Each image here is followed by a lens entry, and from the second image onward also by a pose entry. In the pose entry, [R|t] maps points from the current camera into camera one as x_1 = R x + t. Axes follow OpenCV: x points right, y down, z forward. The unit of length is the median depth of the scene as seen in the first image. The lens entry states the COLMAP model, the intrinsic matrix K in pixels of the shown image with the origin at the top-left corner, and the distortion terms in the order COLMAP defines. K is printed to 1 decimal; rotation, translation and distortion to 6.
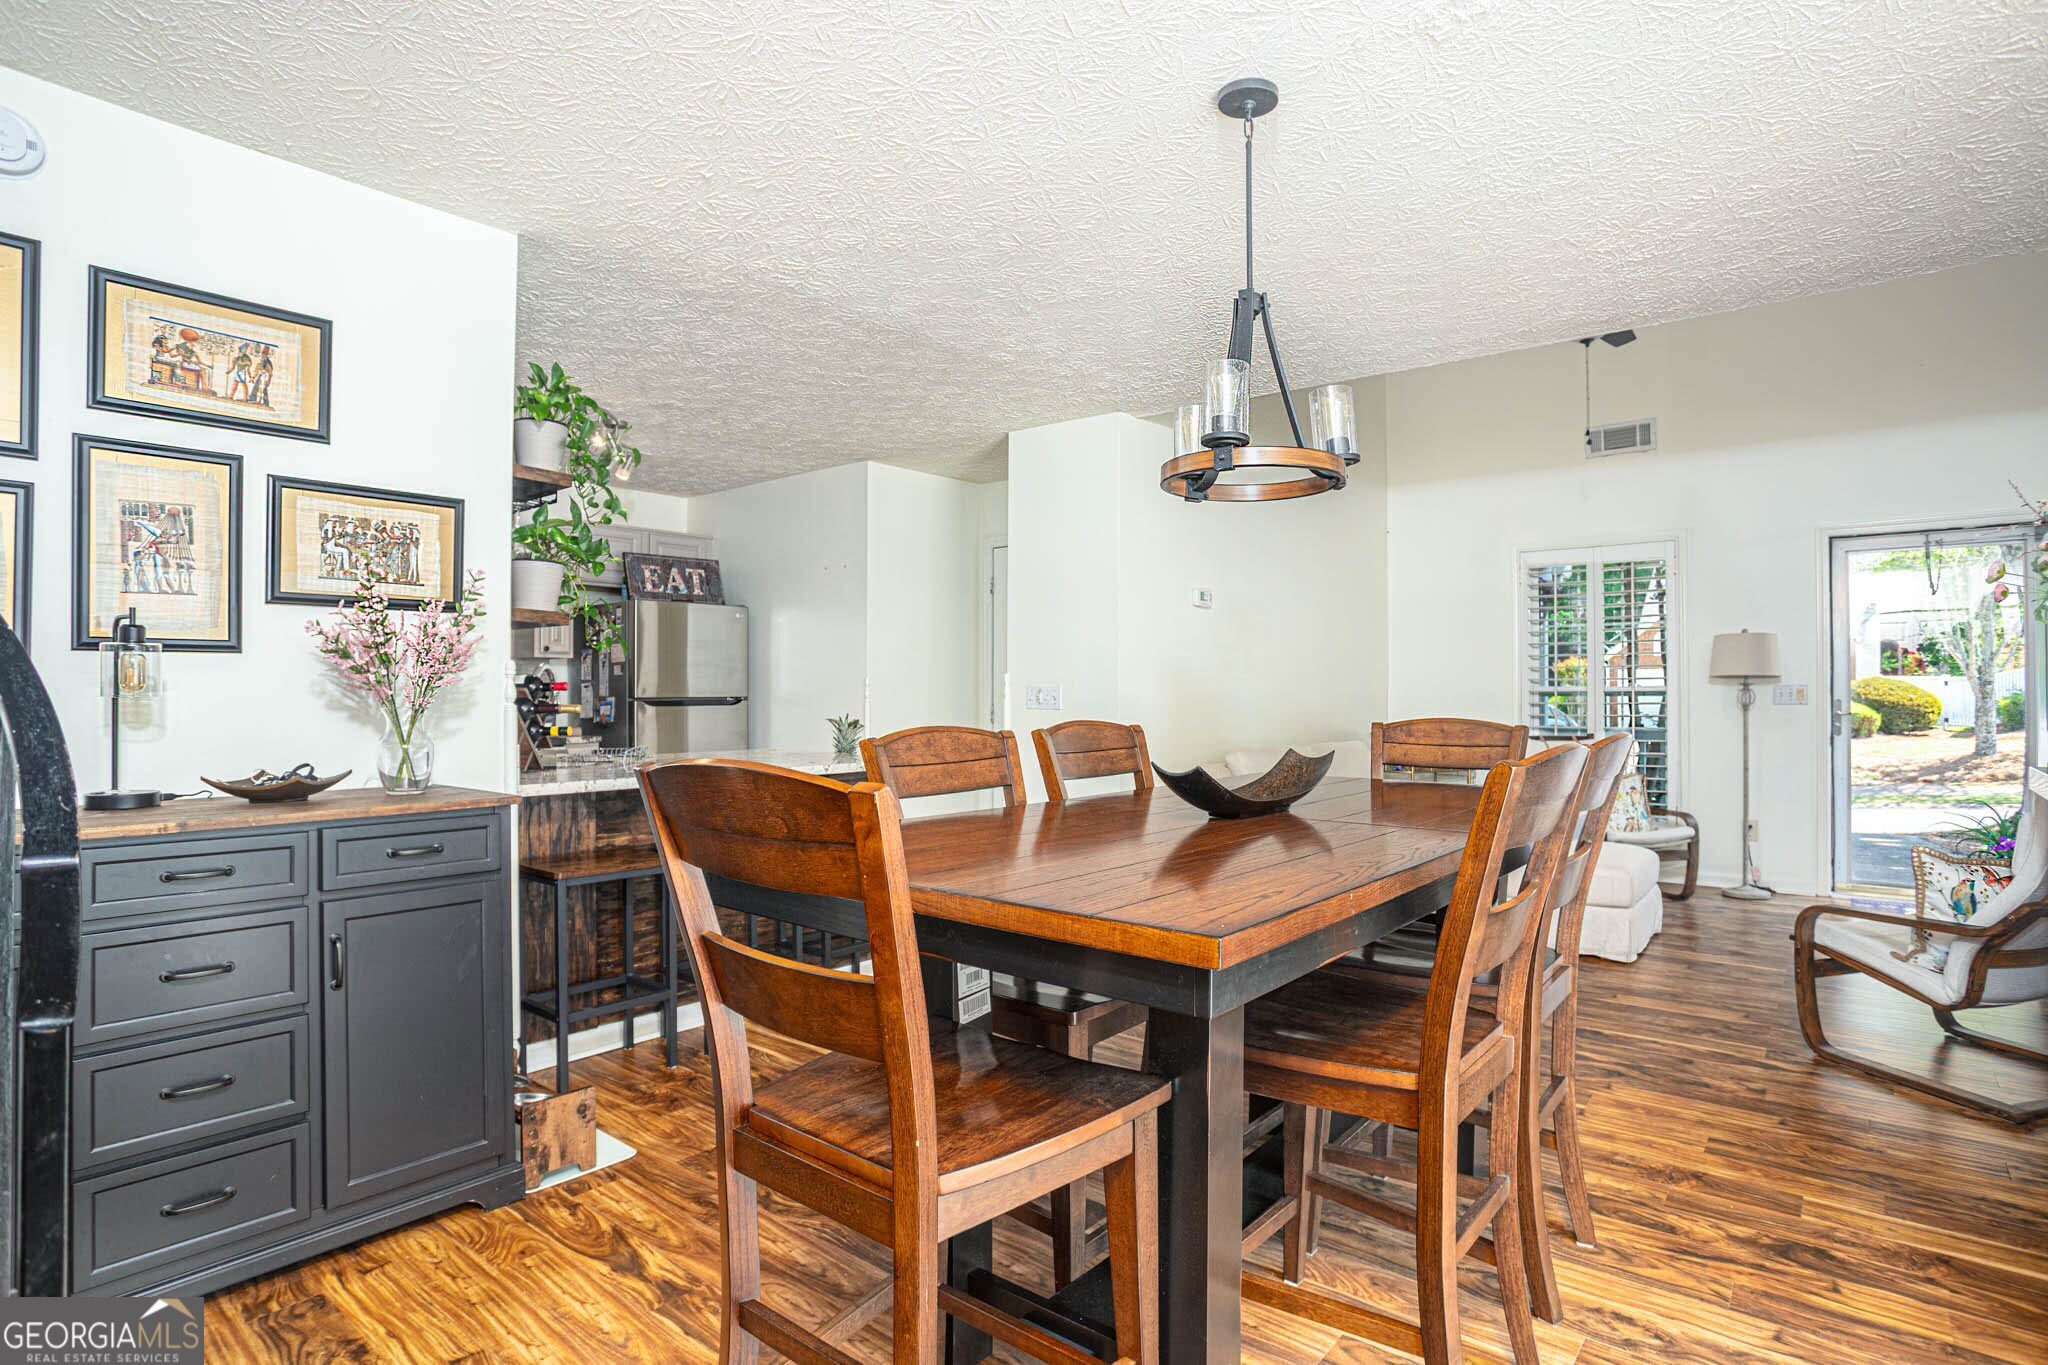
lens RADIAL K [[1051.6, 0, 987.1], [0, 1051.6, 674.7], [0, 0, 1]] dist [-0.088756, 0.047098]
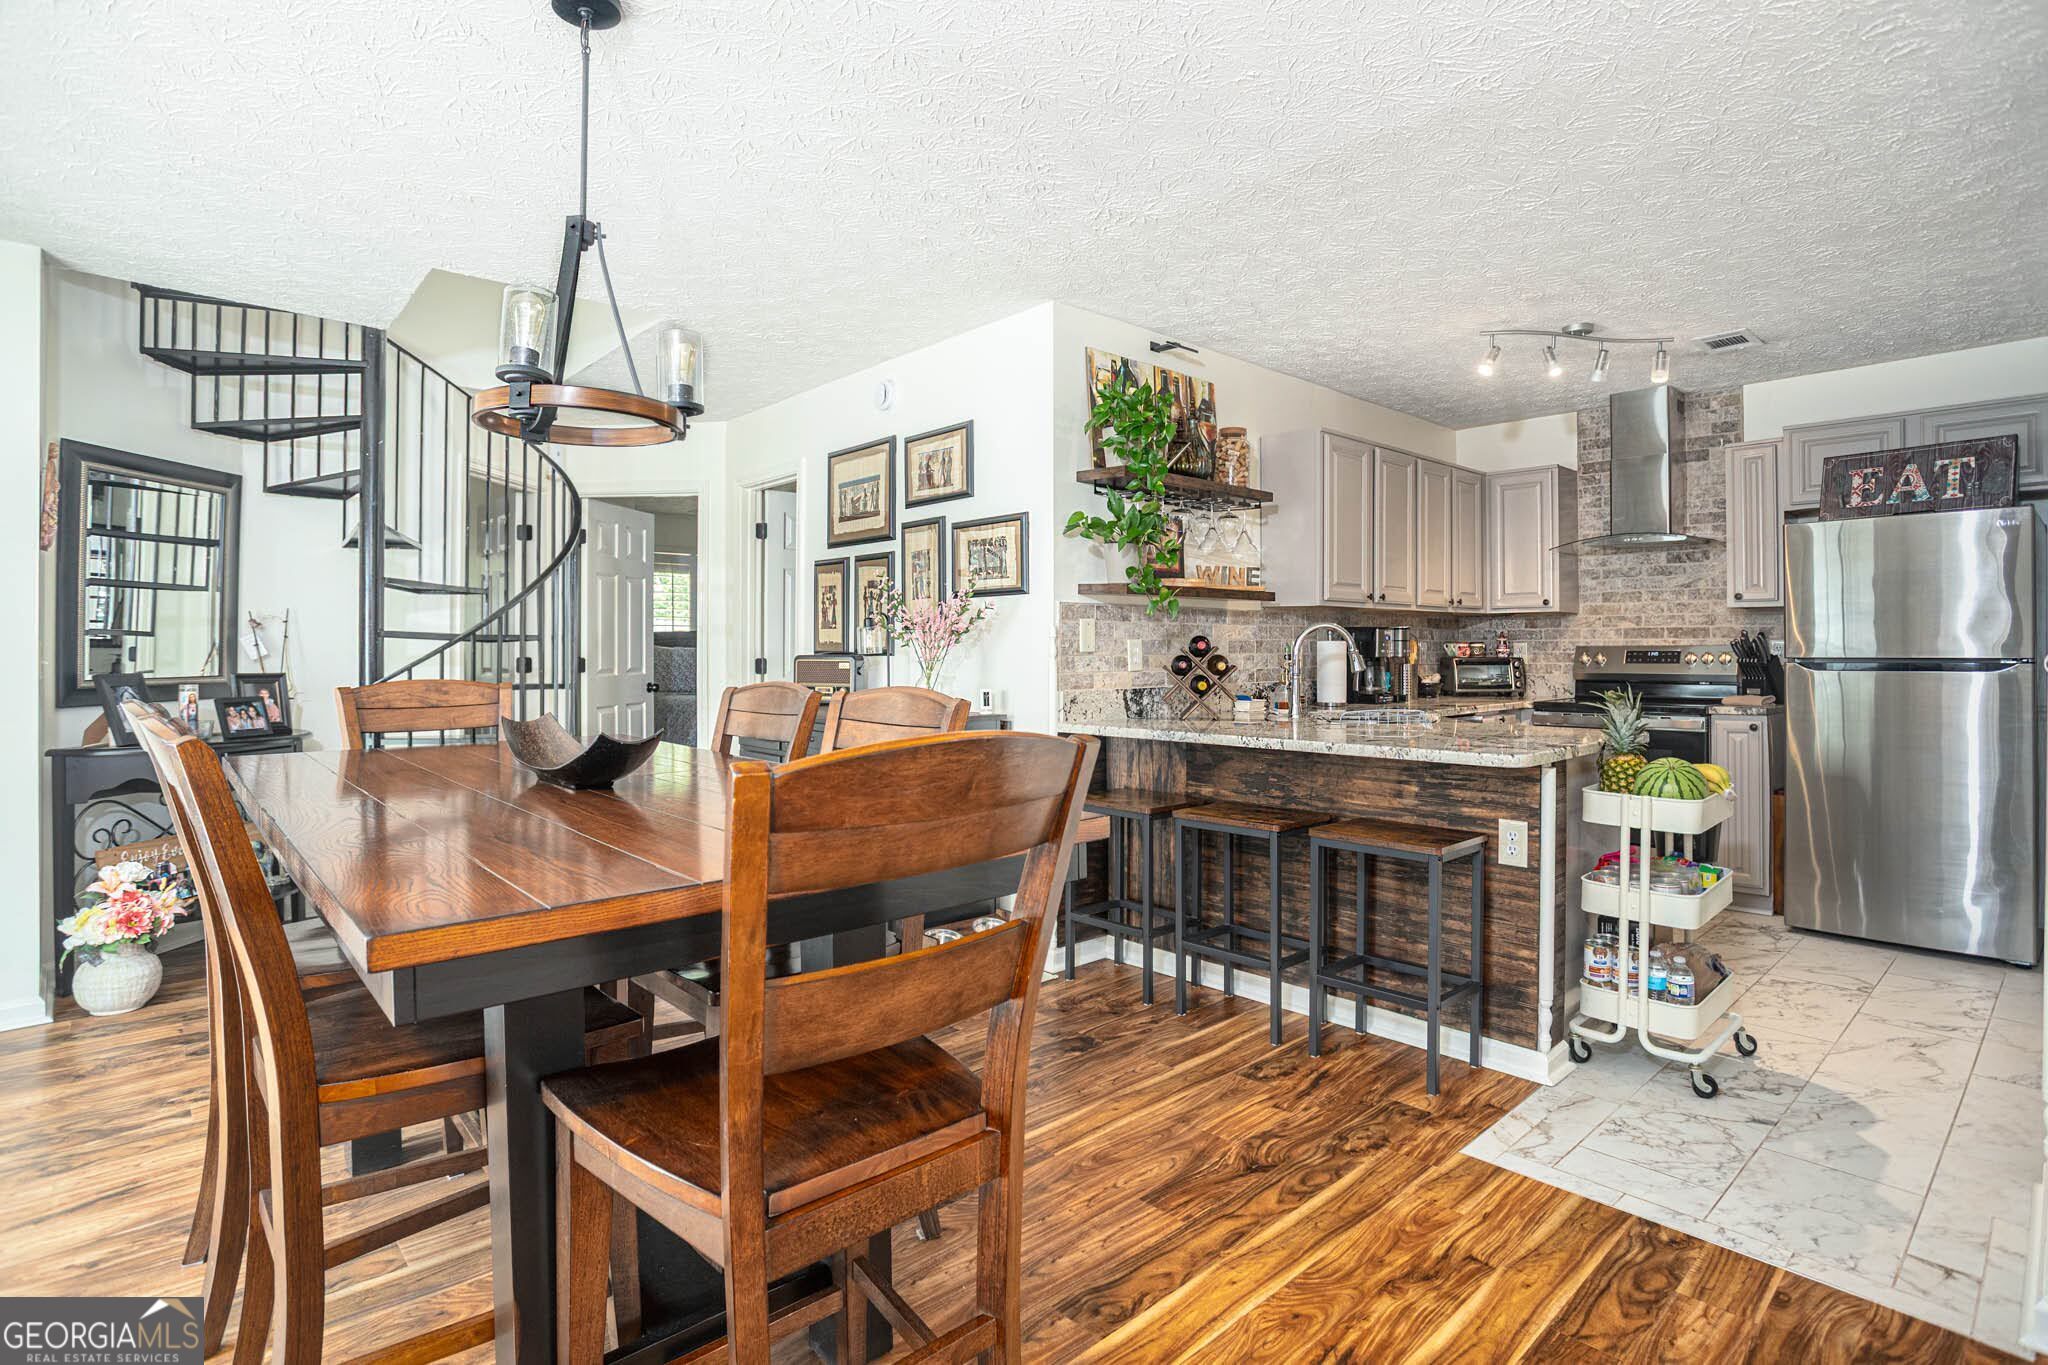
lens RADIAL K [[979.1, 0, 1022.0], [0, 979.1, 649.4], [0, 0, 1]] dist [-0.071639, 0.026827]
pose [[-0.110340, 0.000449, -0.993894, 0.673669], [0.015740, 0.999875, -0.001296, 0.013935], [0.993769, -0.015787, -0.110333, 0.950543]]
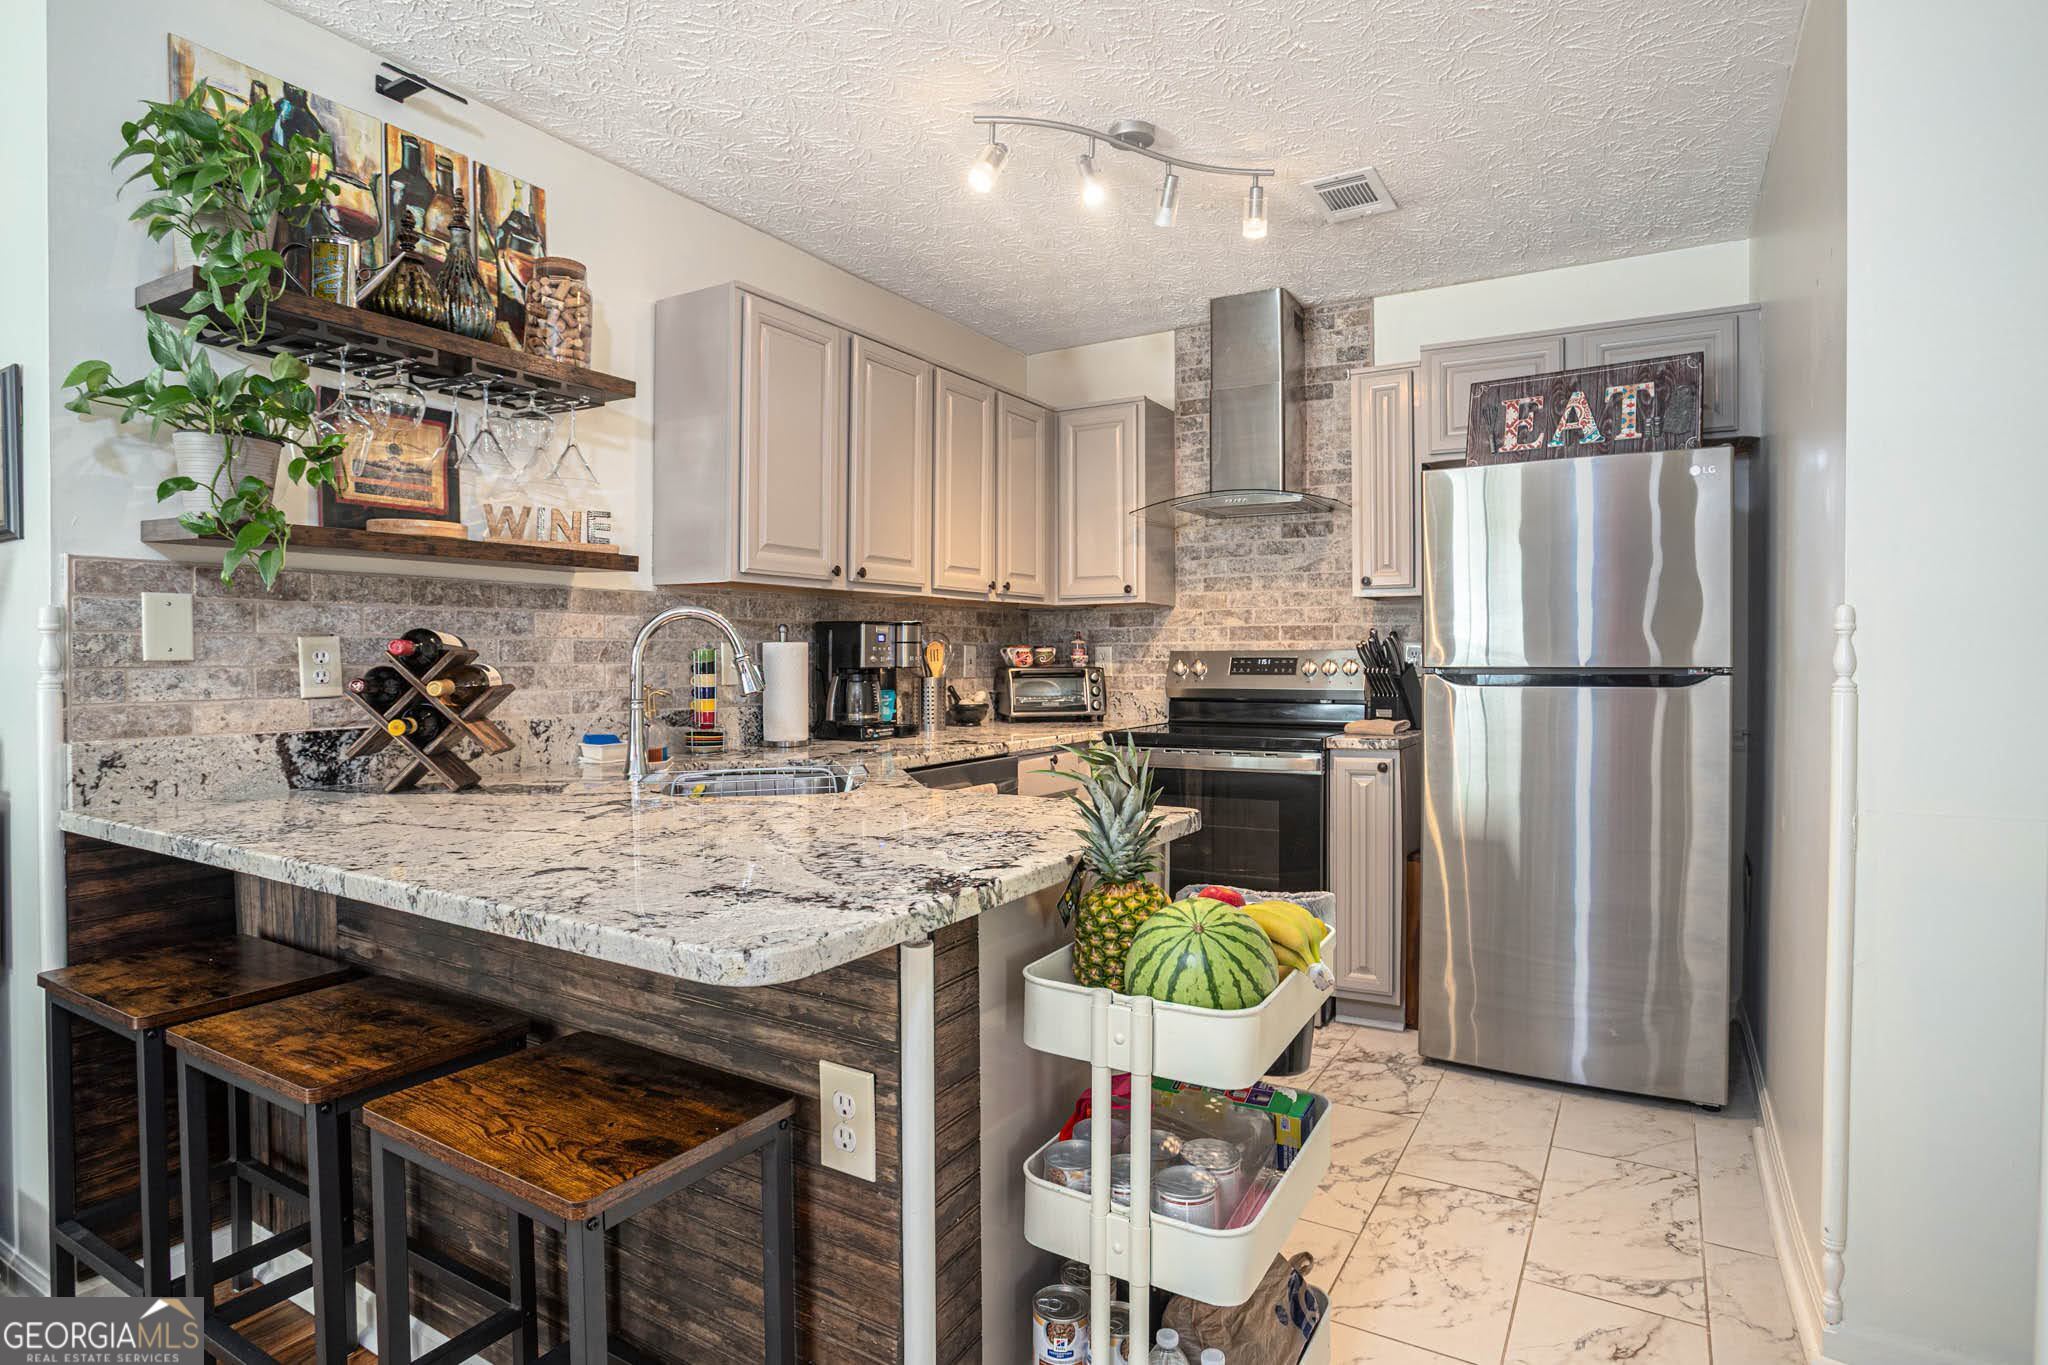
lens RADIAL K [[1051.6, 0, 987.1], [0, 1051.6, 674.7], [0, 0, 1]] dist [-0.088756, 0.047098]
pose [[0.174425, 0.016617, -0.984530, 0.202389], [0.016331, 0.999671, 0.019765, 0.020589], [0.984535, -0.019526, 0.174096, 1.246925]]
